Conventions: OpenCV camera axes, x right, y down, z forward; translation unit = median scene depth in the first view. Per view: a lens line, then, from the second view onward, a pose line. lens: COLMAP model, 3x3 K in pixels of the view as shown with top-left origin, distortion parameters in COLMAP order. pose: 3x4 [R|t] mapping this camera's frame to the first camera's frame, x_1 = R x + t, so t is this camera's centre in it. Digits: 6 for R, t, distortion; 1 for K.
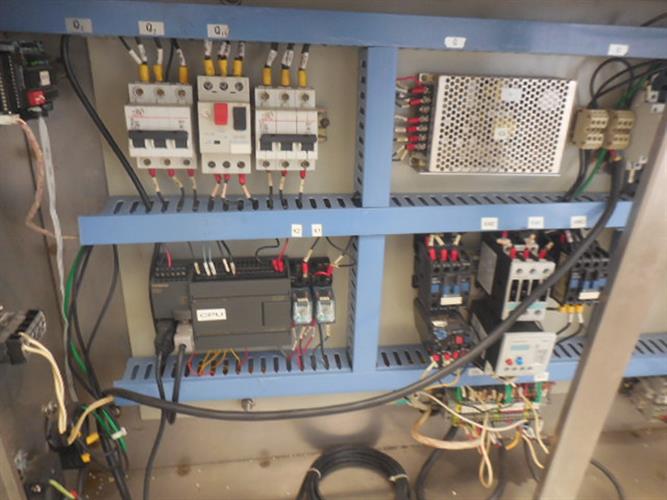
lens RADIAL K [[506.9, 0, 331.9], [0, 506.9, 248.4], [0, 0, 1]] dist [-0.007637, 0.007989]
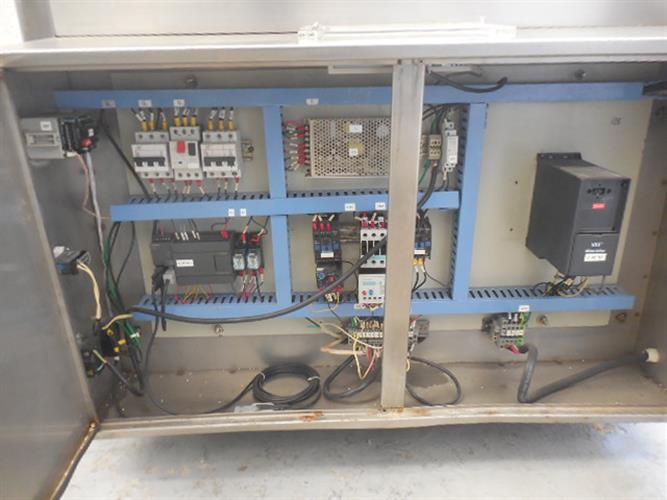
lens RADIAL K [[506.9, 0, 335.0], [0, 506.9, 250.8], [0, 0, 1]] dist [-0.007637, 0.007989]
pose [[0.992375, -0.009491, -0.122889, 0.482386], [0.005087, 0.999335, -0.036106, 0.156653], [0.123150, 0.035206, 0.991763, -0.644928]]
